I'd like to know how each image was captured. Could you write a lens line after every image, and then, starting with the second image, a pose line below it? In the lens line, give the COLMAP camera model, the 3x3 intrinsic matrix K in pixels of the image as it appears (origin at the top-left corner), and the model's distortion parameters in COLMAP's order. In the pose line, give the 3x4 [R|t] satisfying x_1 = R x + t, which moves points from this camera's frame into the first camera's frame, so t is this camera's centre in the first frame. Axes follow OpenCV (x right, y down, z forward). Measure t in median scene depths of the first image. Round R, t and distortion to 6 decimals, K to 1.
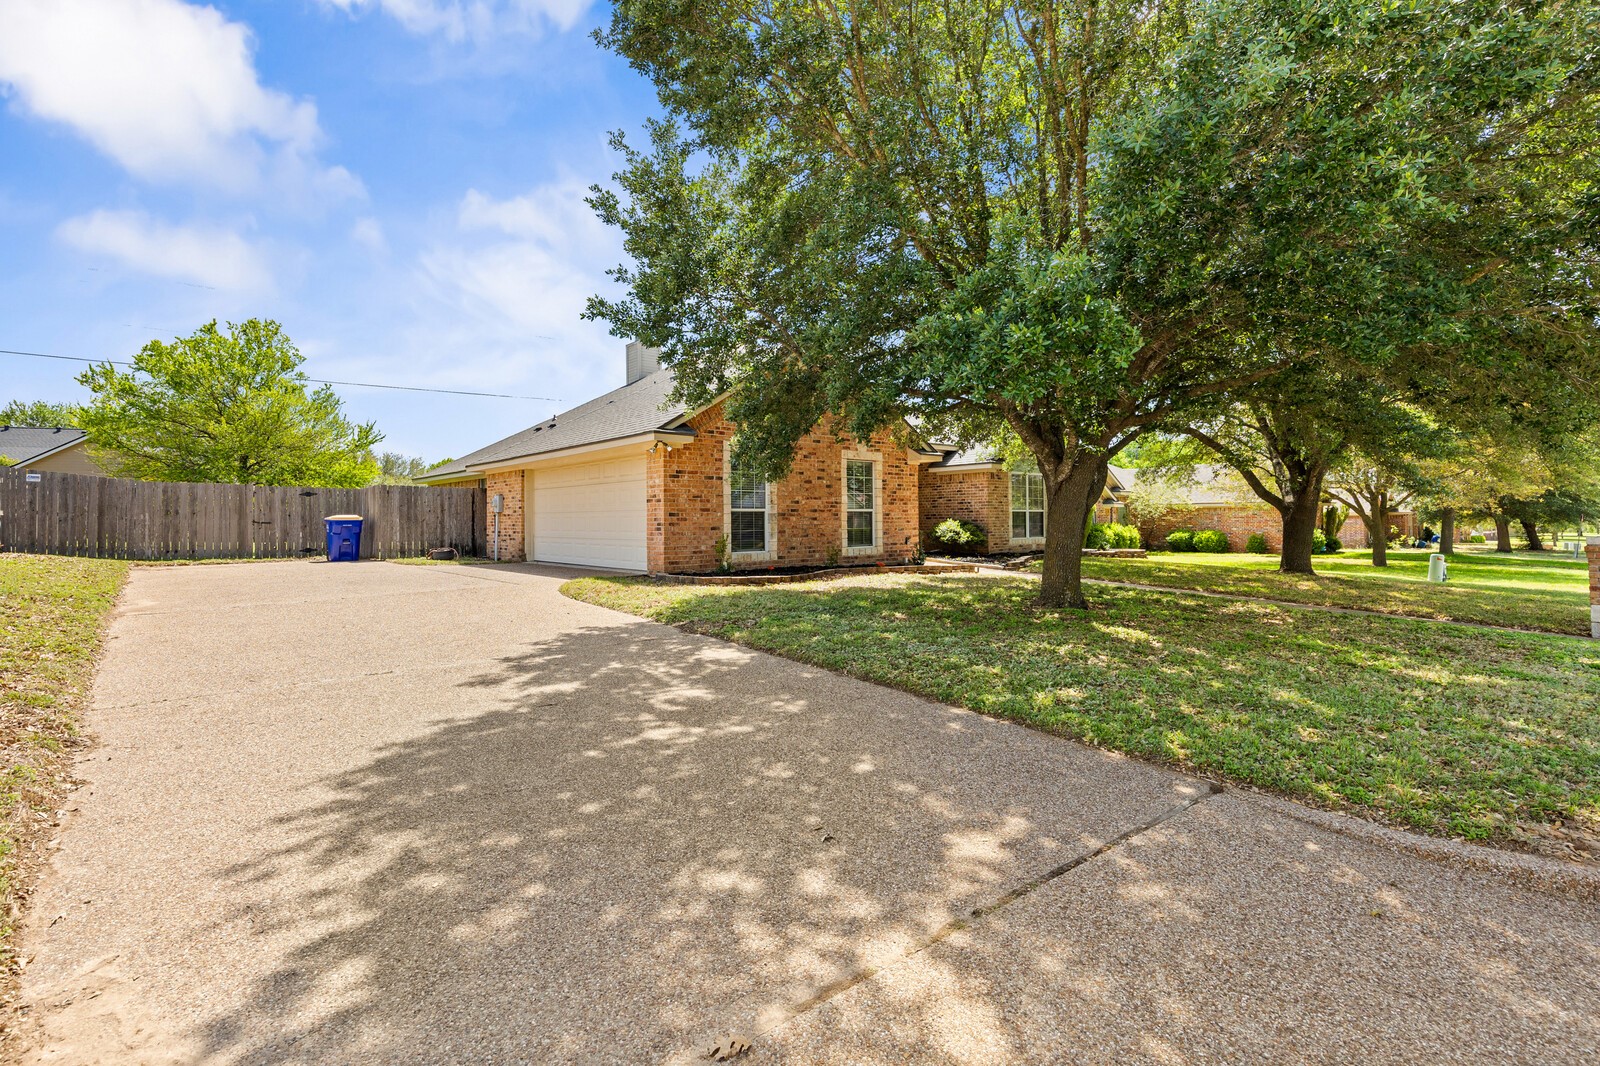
lens RADIAL K [[740.5, 0, 808.2], [0, 740.5, 522.9], [0, 0, 1]] dist [0.011490, -0.000185]
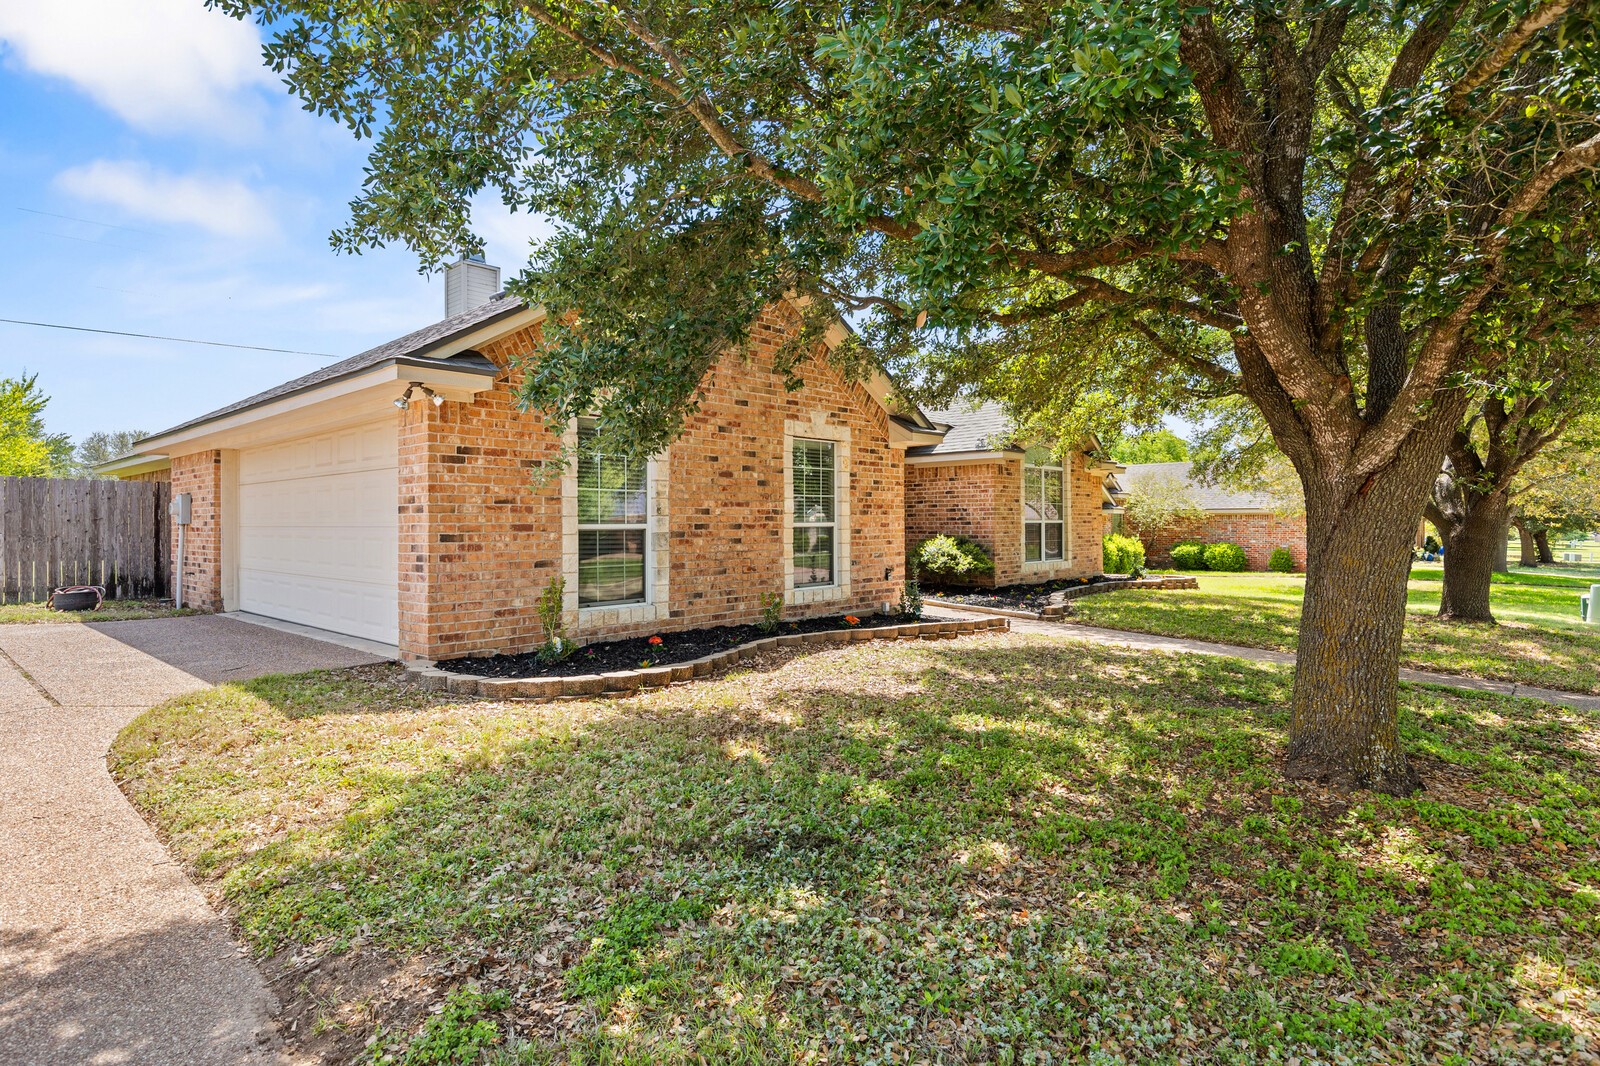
lens RADIAL K [[828.4, 0, 787.6], [0, 828.4, 526.3], [0, 0, 1]] dist [0.003682, -0.000807]
pose [[0.996311, 0.003471, 0.085744, -0.006745], [-0.003545, 0.999993, 0.000705, -0.015759], [-0.085741, -0.001007, 0.996317, 0.344192]]
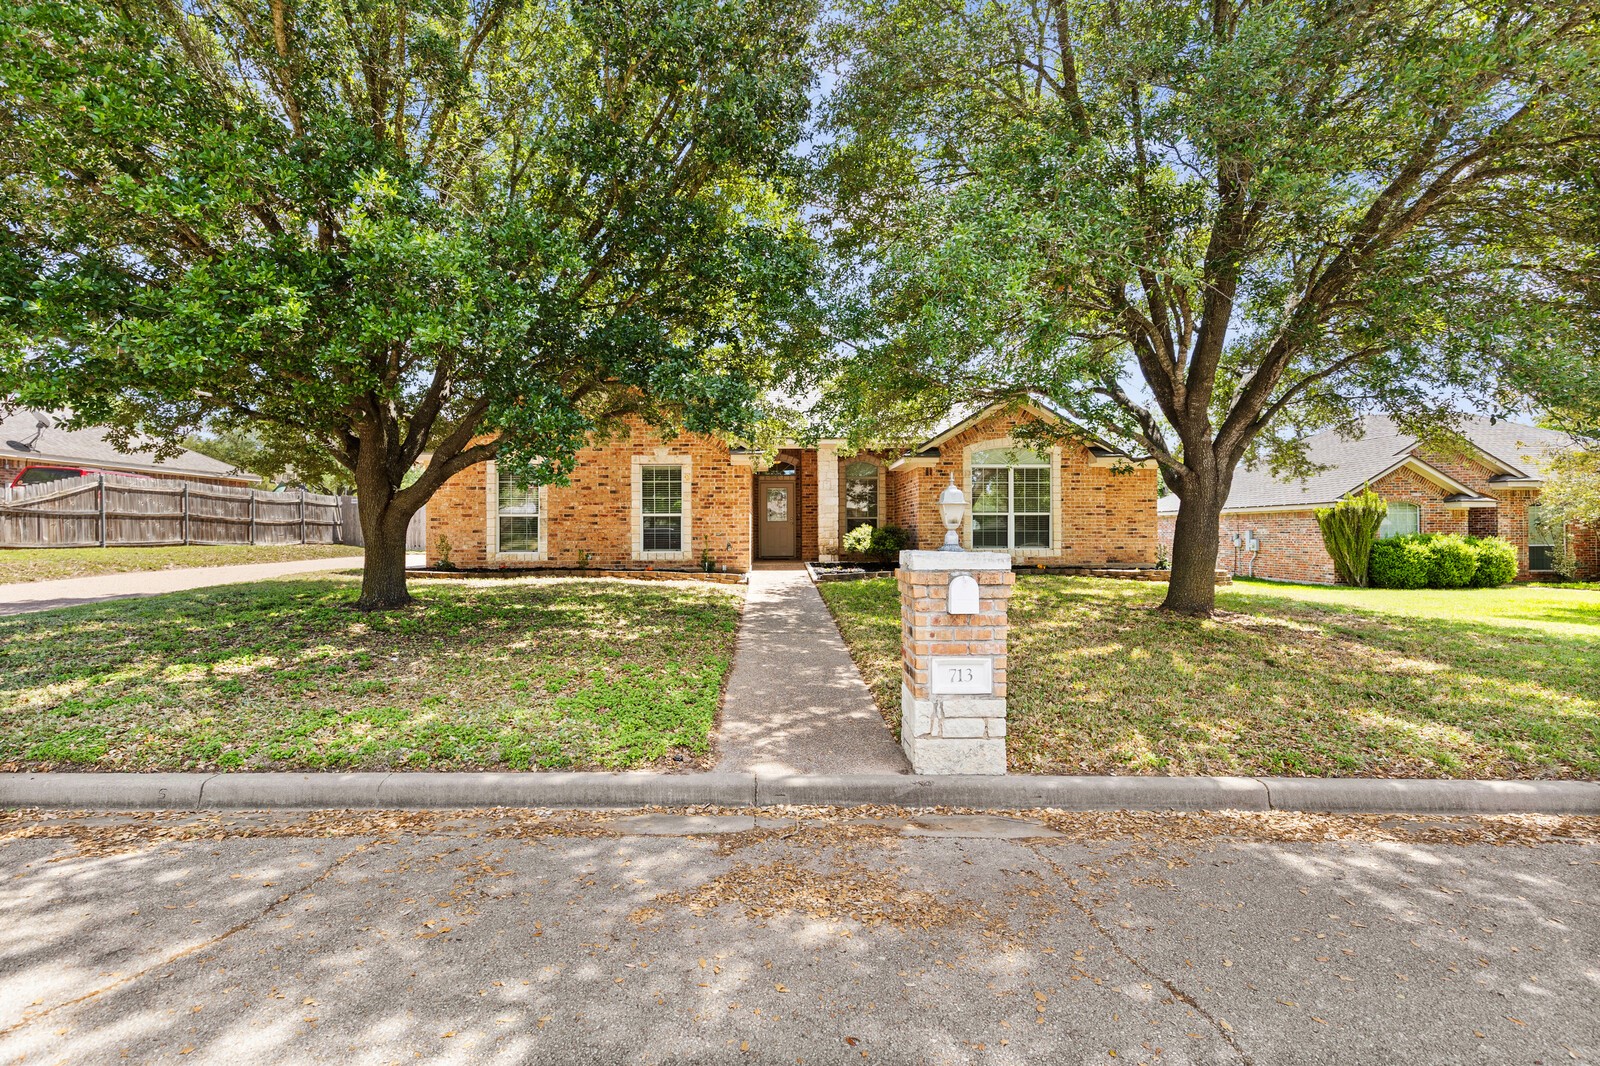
lens RADIAL K [[740.5, 0, 796.3], [0, 740.5, 534.4], [0, 0, 1]] dist [0.011490, -0.000185]
pose [[0.767687, 0.011268, -0.640726, 0.829004], [-0.005482, 0.999924, 0.011017, -0.002716], [0.640801, -0.004945, 0.767691, 0.345321]]
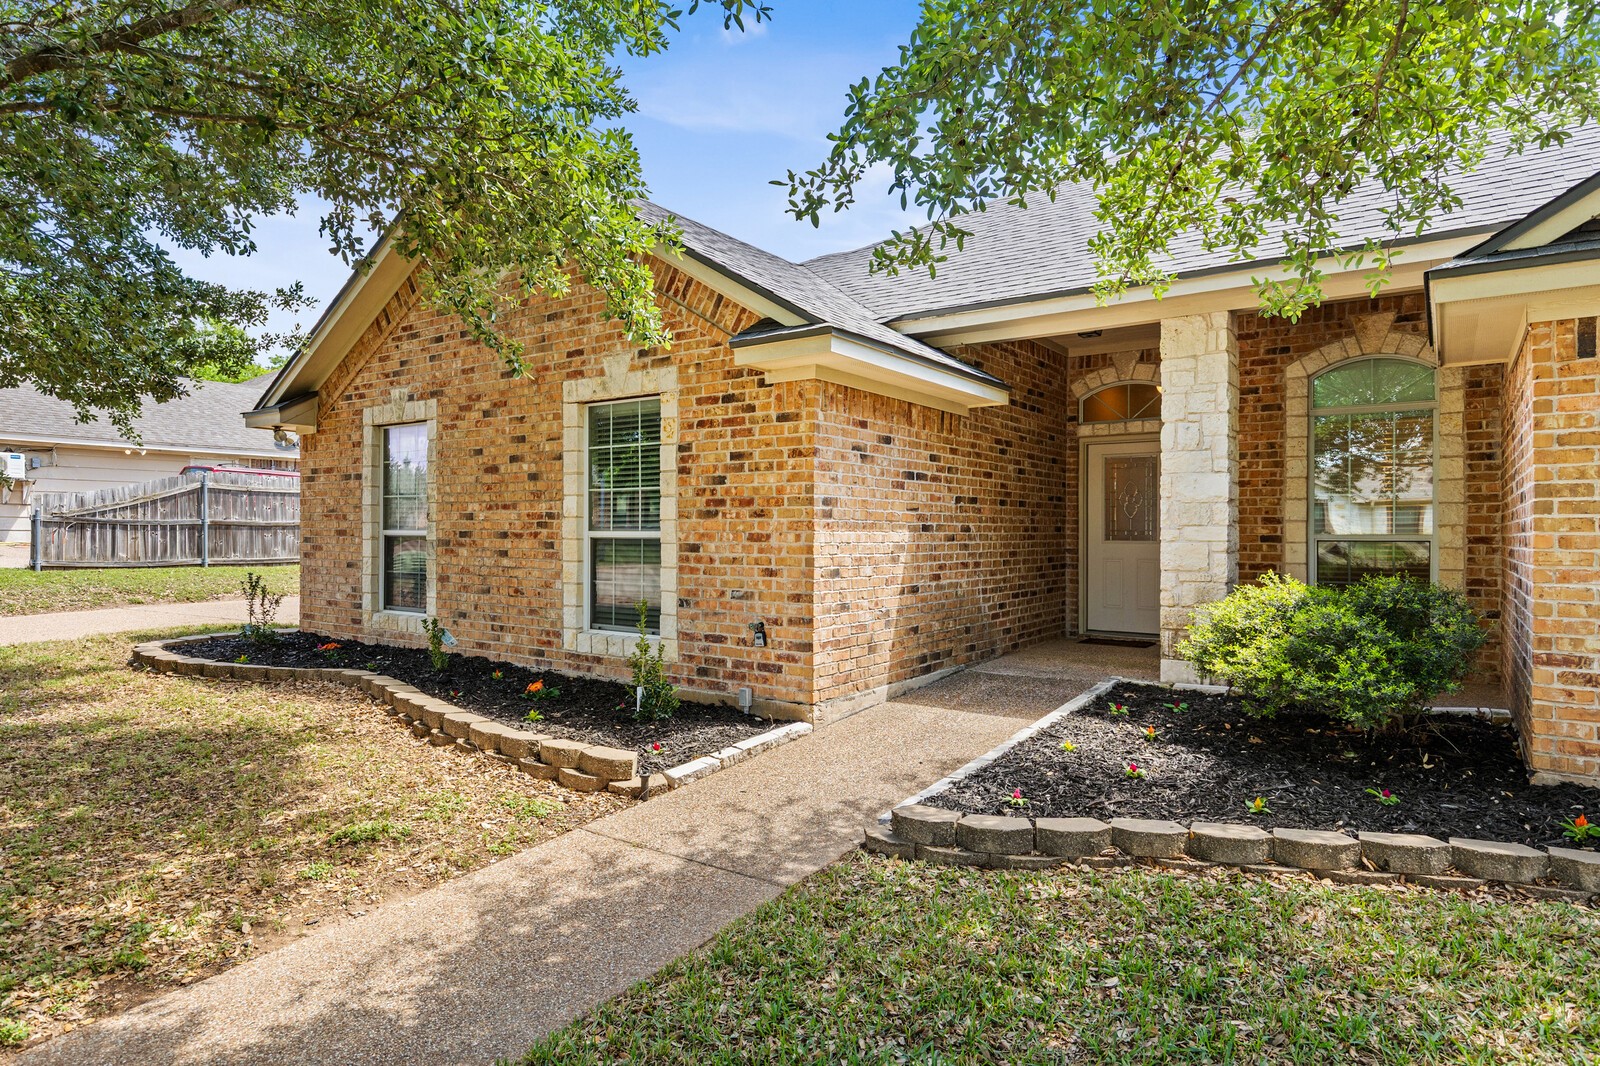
lens RADIAL K [[909.3, 0, 798.4], [0, 909.3, 532.9], [0, 0, 1]] dist [0.014880, -0.000184]
pose [[0.221498, 0.016954, -0.975013, 0.521841], [-0.006180, 0.999853, 0.015982, -0.025077], [0.975141, 0.002485, 0.221571, 0.964923]]
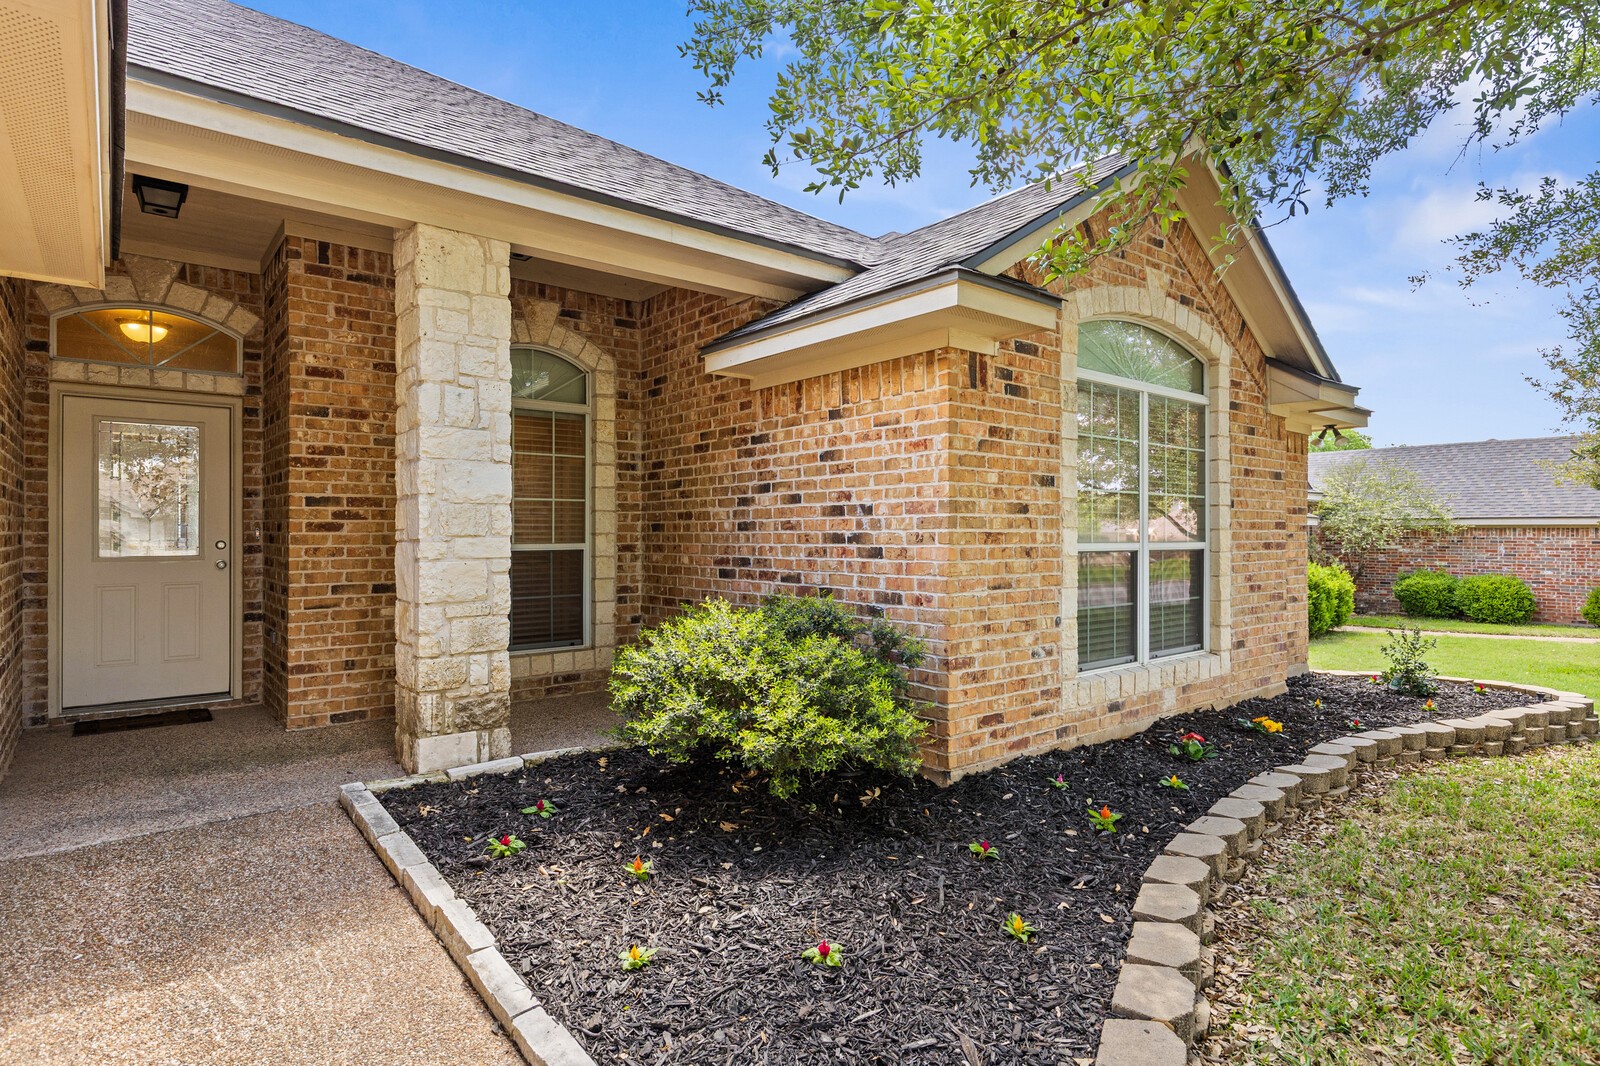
lens RADIAL K [[839.6, 0, 791.7], [0, 839.6, 532.7], [0, 0, 1]] dist [0.005683, 0.000382]
pose [[0.998344, 0.014387, -0.055695, 0.266391], [-0.014307, 0.999896, 0.001845, -0.026078], [0.055716, -0.001045, 0.998446, 0.973033]]
